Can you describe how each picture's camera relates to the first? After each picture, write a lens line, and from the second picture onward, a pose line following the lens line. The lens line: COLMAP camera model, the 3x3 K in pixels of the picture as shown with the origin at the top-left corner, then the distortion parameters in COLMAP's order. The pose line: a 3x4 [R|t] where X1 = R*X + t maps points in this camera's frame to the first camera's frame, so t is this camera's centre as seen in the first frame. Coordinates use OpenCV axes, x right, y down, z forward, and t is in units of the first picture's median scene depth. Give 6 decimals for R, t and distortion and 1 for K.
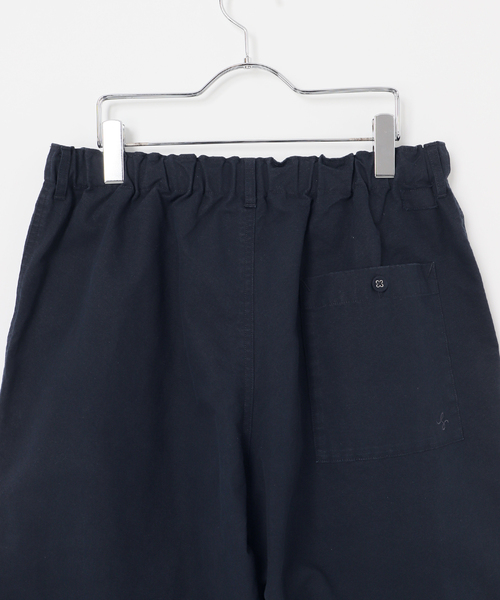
lens RADIAL K [[894.2, 0, 249.5], [0, 894.2, 298.1], [0, 0, 1]] dist [0.018611, 0.000000]
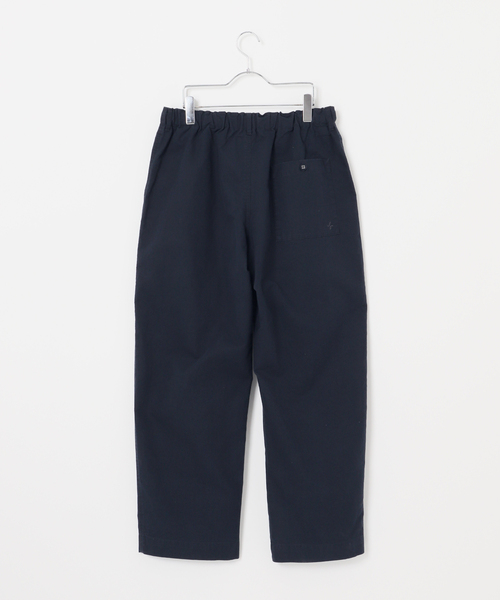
lens RADIAL K [[780.5, 0, 250.1], [0, 780.5, 299.9], [0, 0, 1]] dist [0.065014, 0.000000]
pose [[0.999978, 0.003851, -0.005409, 0.015931], [-0.003598, 0.998937, 0.045955, 0.234301], [0.005581, -0.045934, 0.998929, -1.053535]]
